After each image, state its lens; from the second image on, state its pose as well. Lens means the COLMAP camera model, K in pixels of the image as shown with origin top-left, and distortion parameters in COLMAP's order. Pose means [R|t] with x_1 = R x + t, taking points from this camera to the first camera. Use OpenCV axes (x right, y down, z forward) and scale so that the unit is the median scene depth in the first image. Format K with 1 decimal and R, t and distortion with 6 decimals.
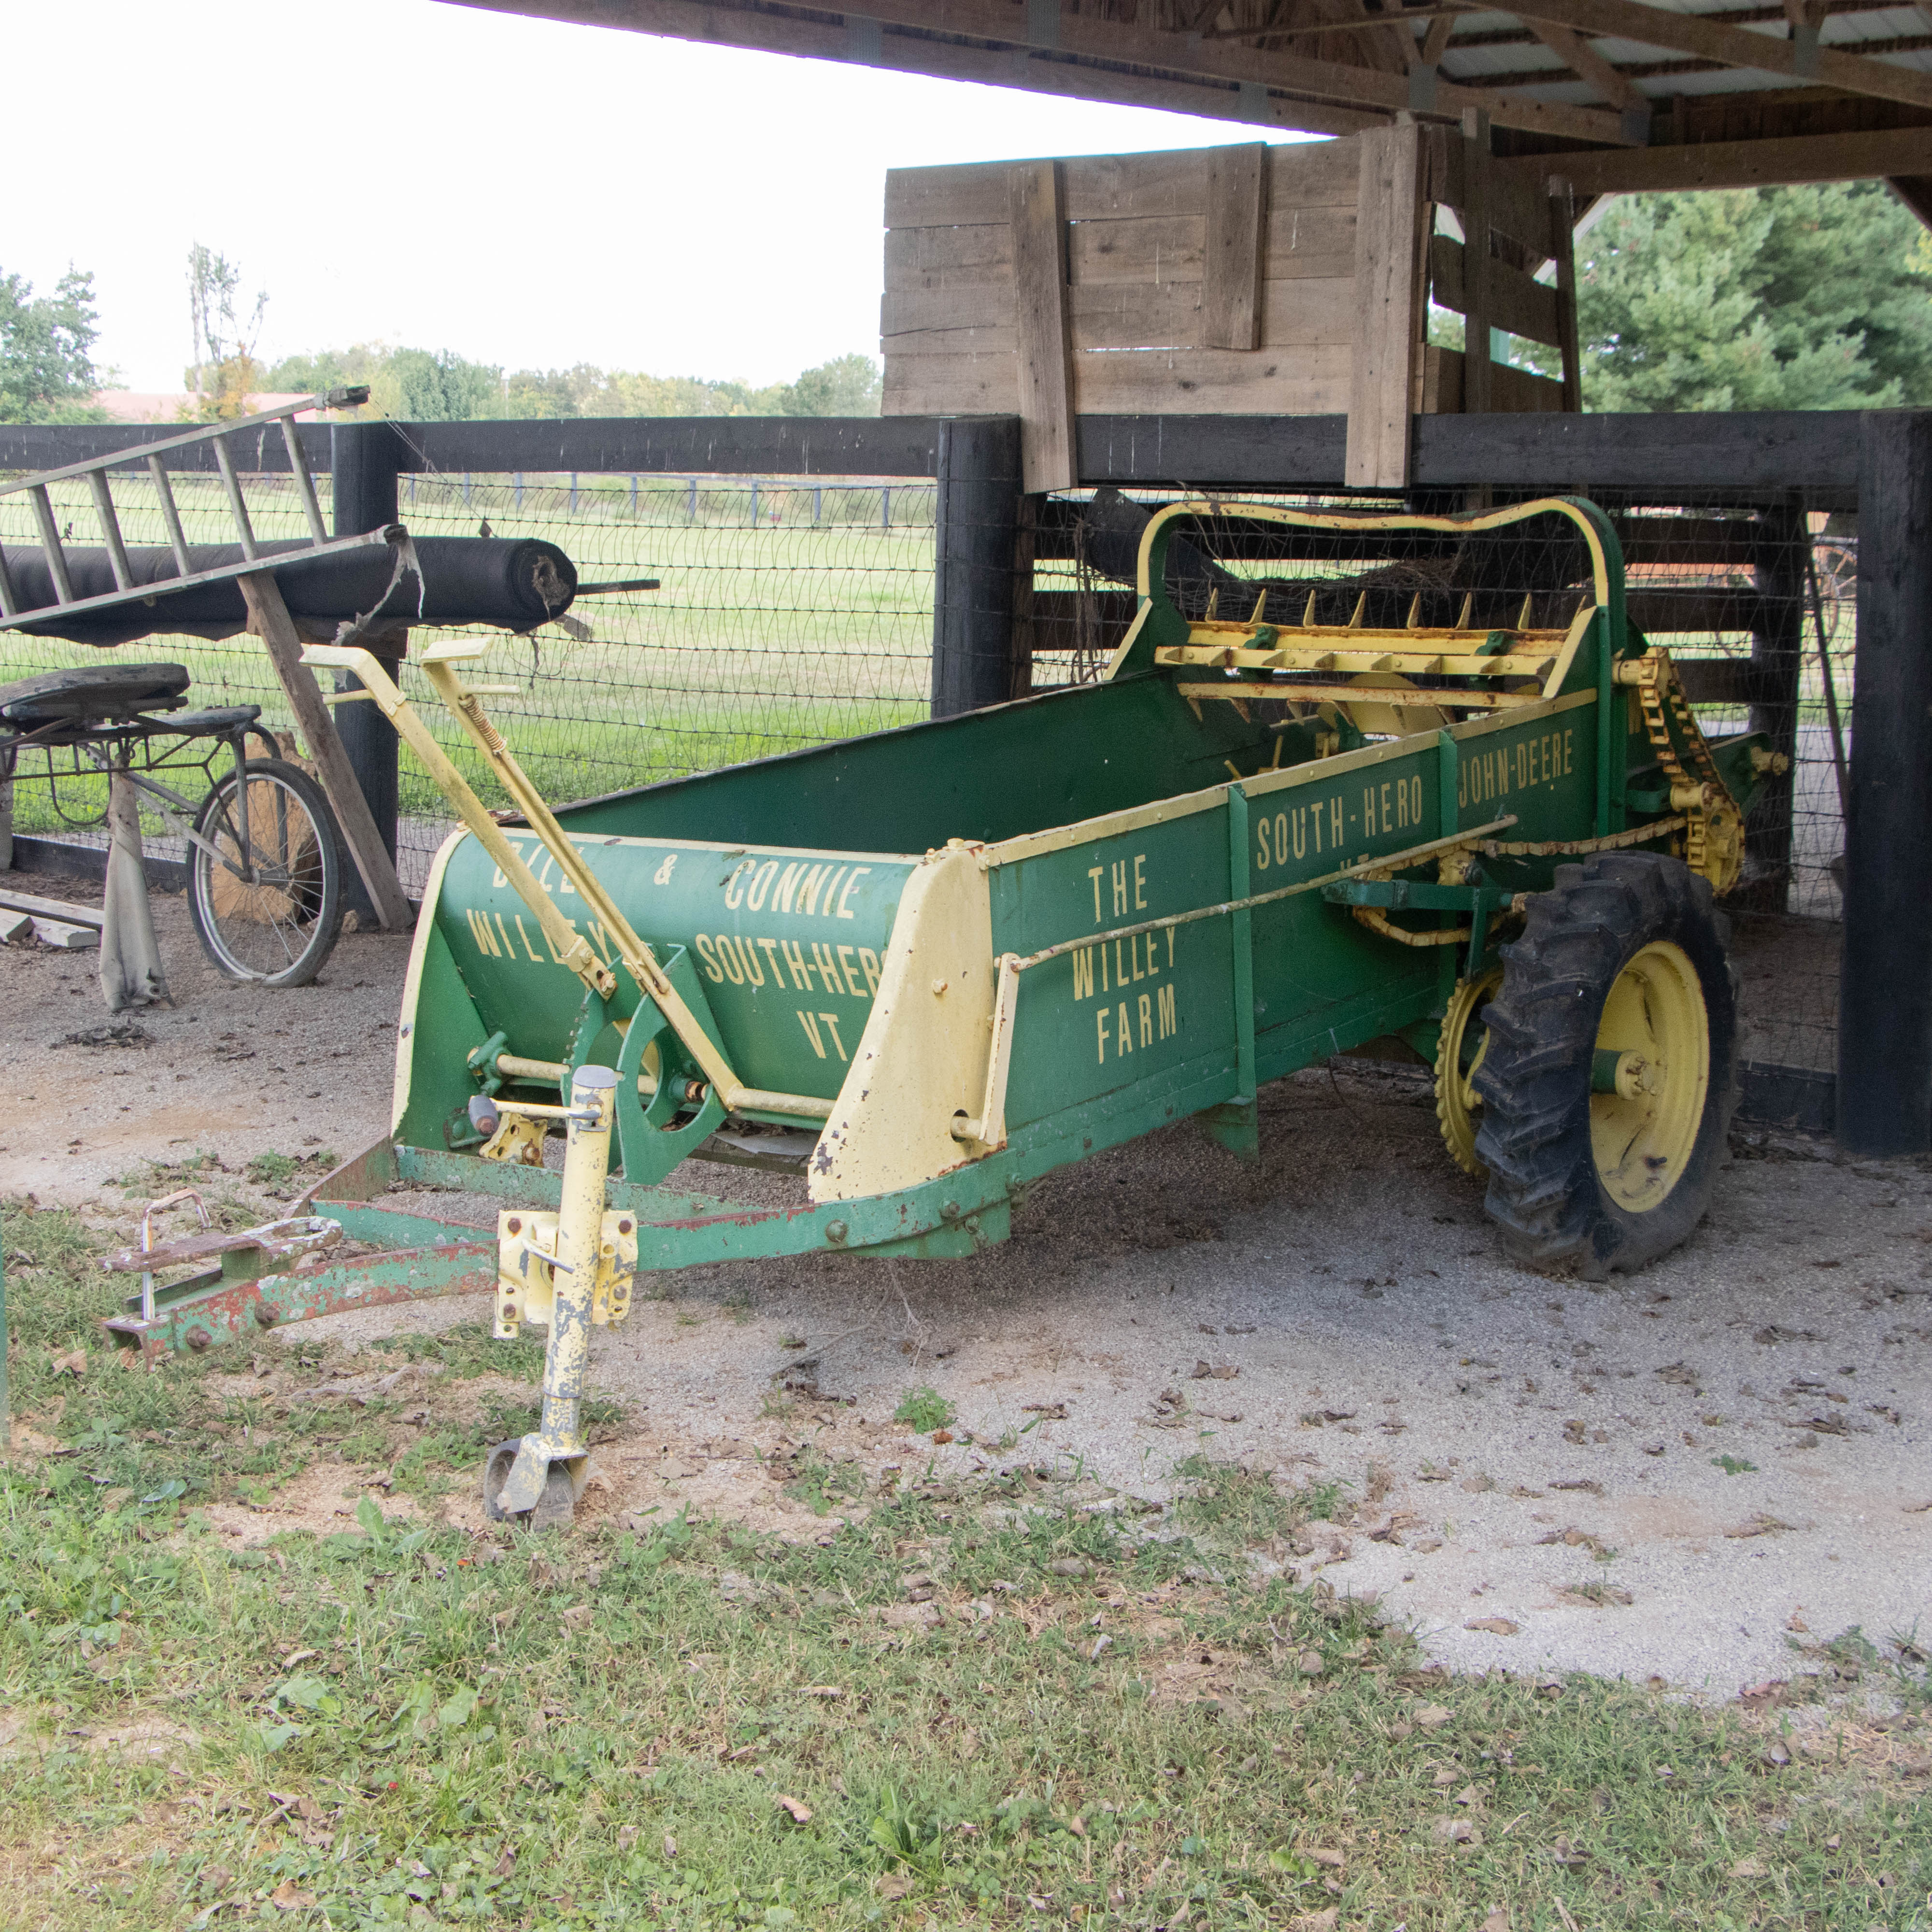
lens RADIAL K [[3009.2, 0, 966.0], [0, 3009.2, 966.0], [0, 0, 1]] dist [-0.010937, -0.080412]
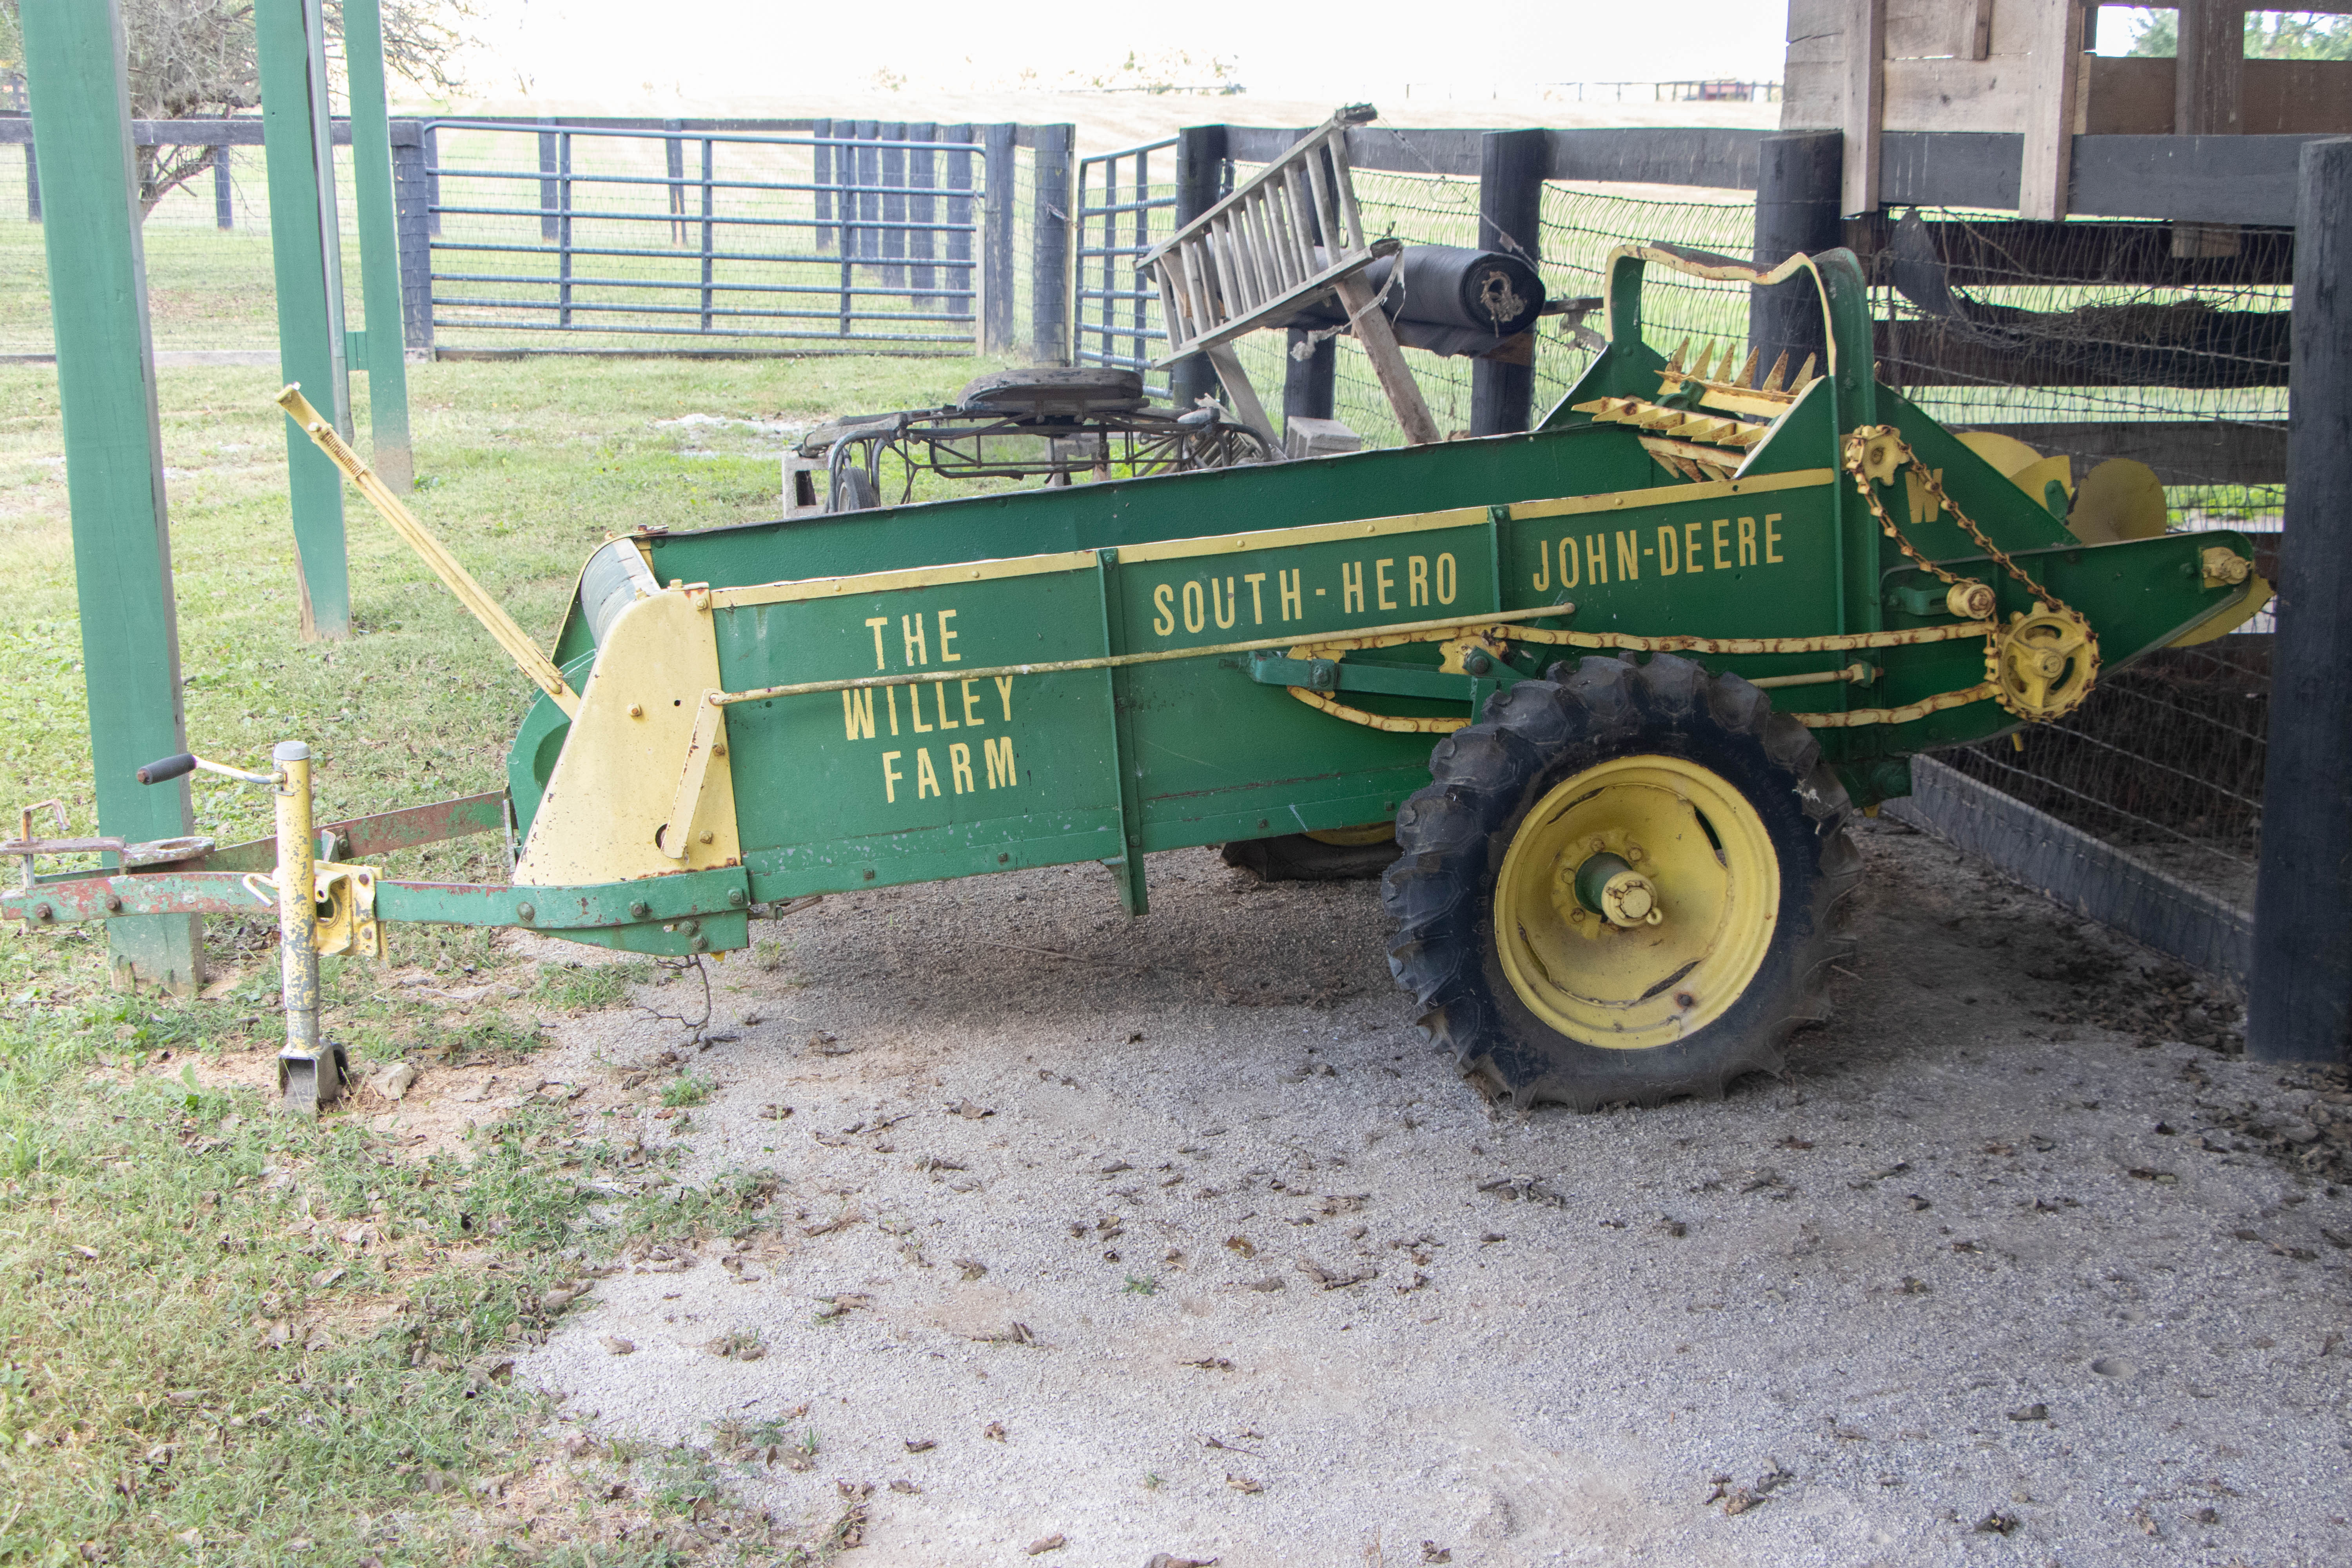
lens RADIAL K [[3129.1, 0, 1176.0], [0, 3129.1, 784.0], [0, 0, 1]] dist [-0.010042, 0.137328]
pose [[0.769864, 0.118973, -0.627021, 0.815204], [-0.088621, 0.992881, 0.079582, -0.071008], [0.632025, -0.005700, 0.774927, 0.208101]]
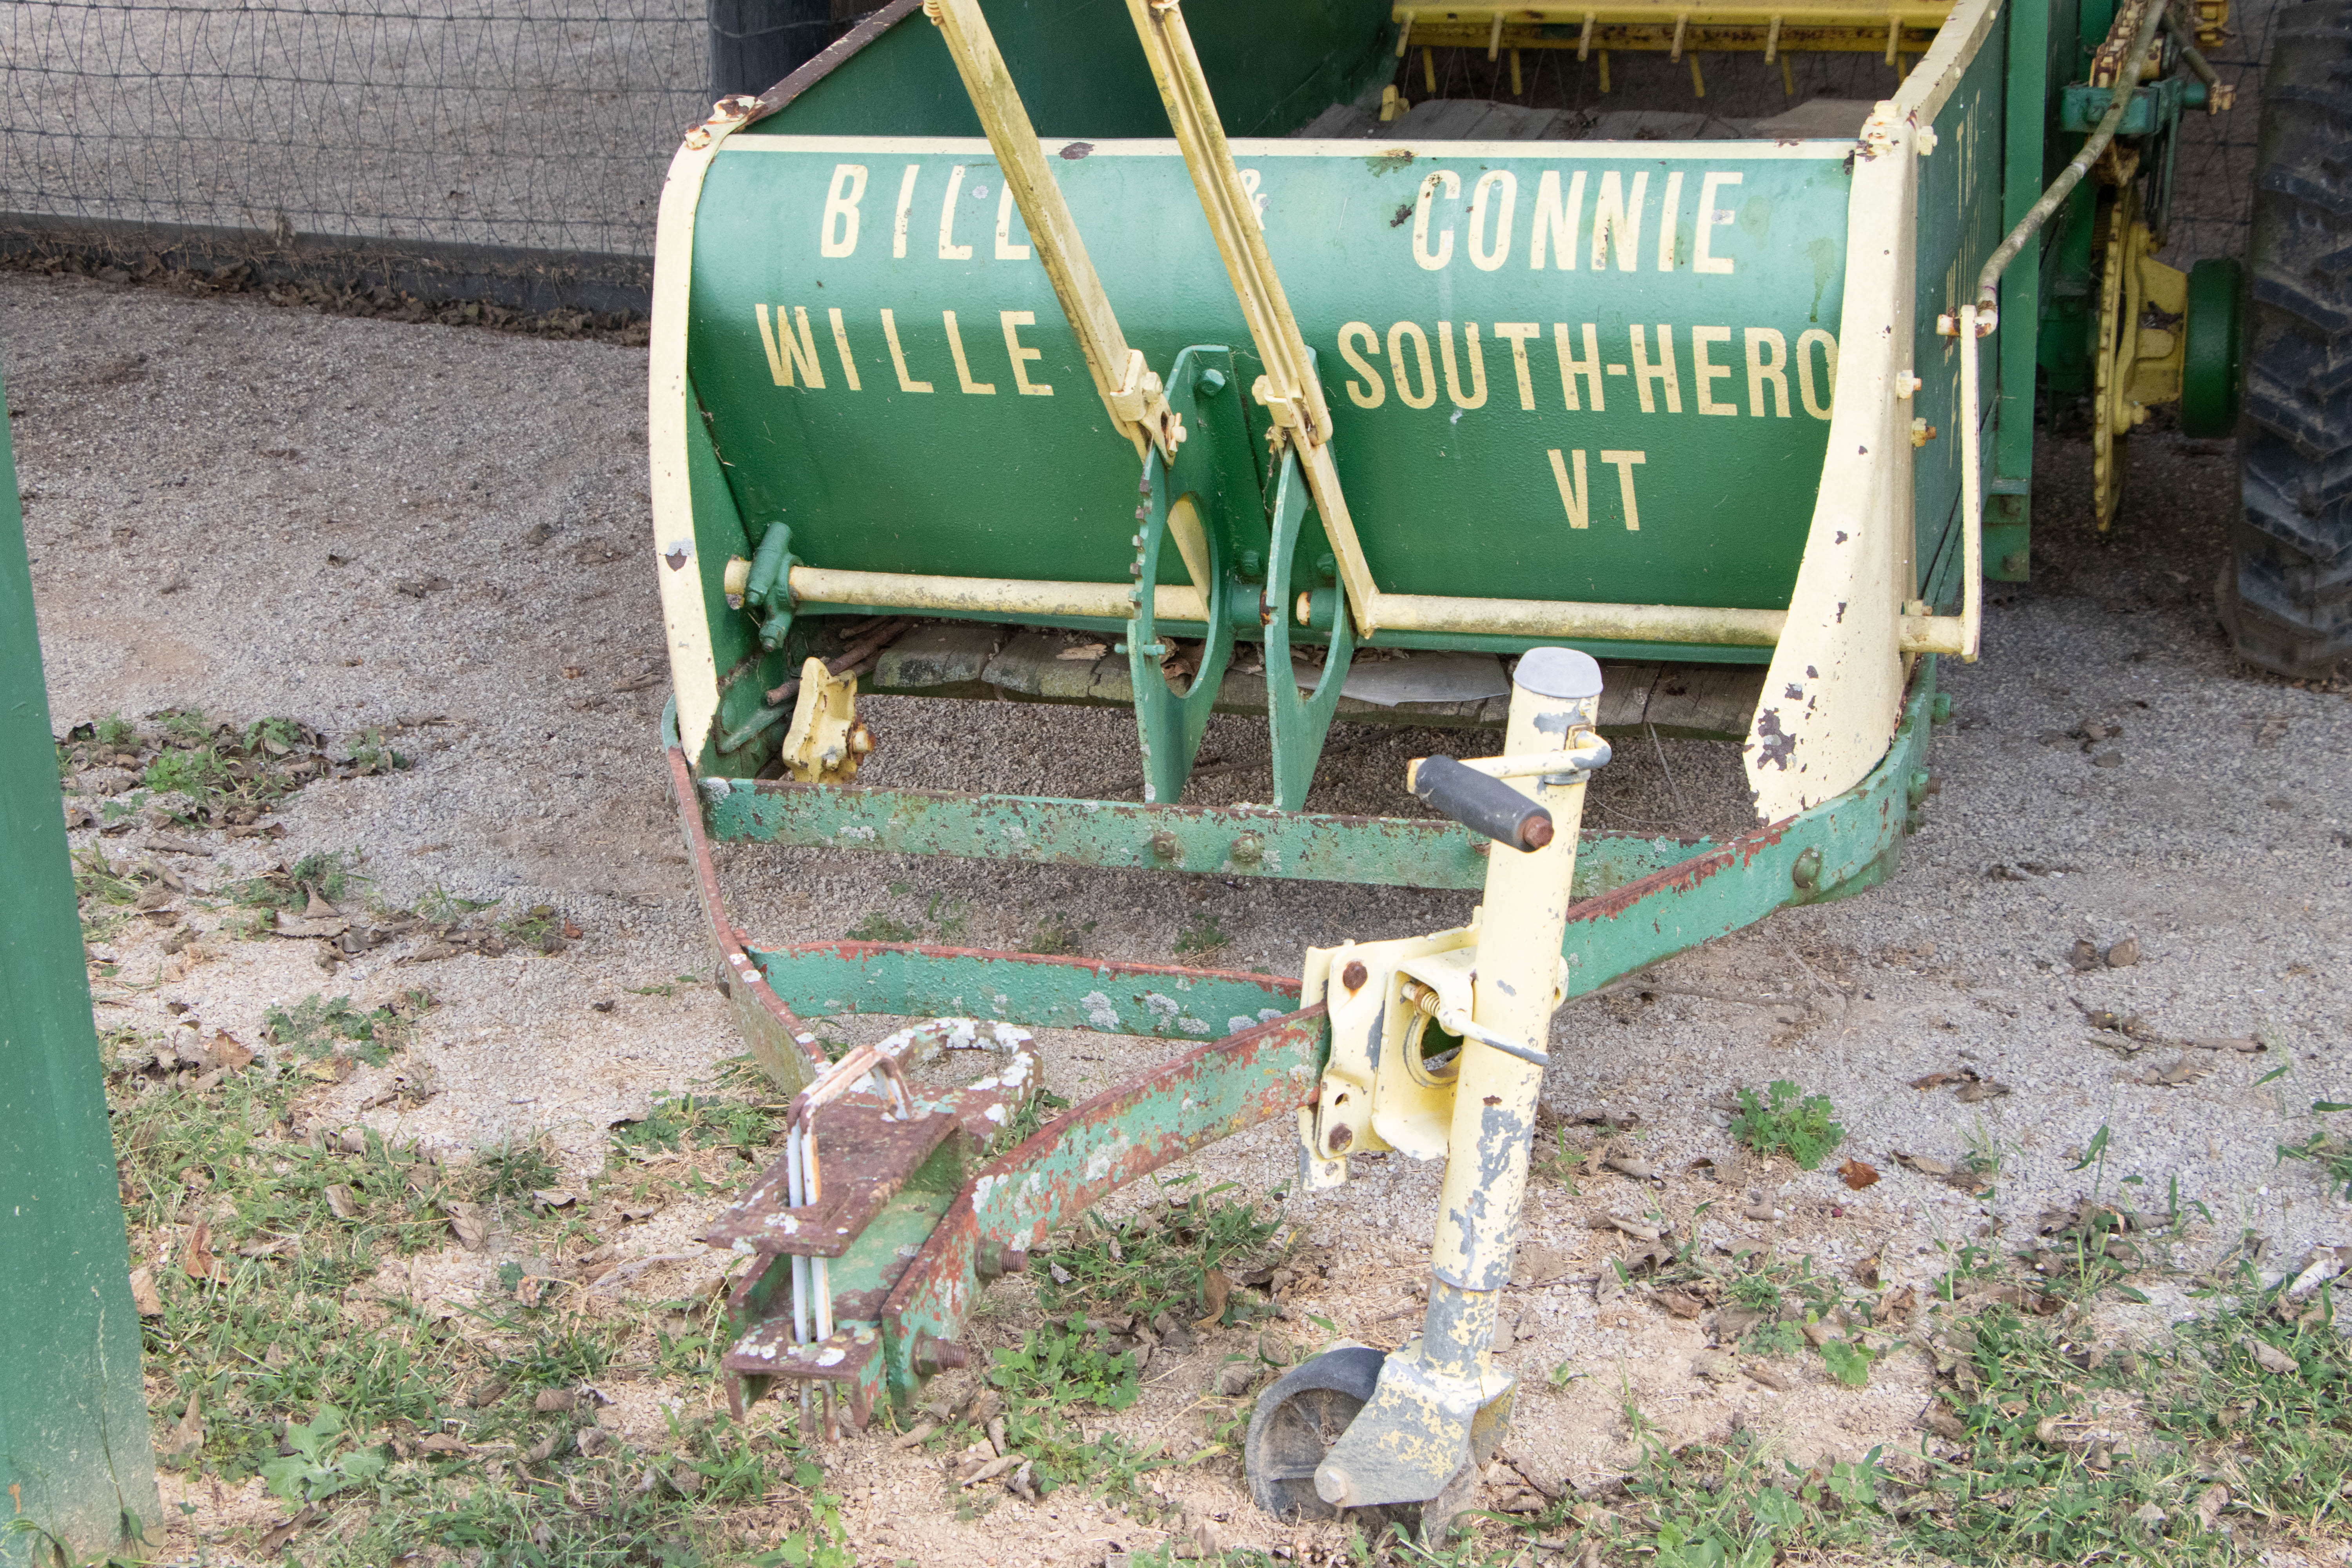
lens RADIAL K [[3661.3, 0, 1164.2], [0, 3661.3, 821.1], [0, 0, 1]] dist [-0.006397, 0.173699]
pose [[0.935434, -0.149871, 0.320159, -0.326004], [0.083453, 0.973706, 0.211974, -0.061935], [-0.343510, -0.171570, 0.923345, 0.398961]]
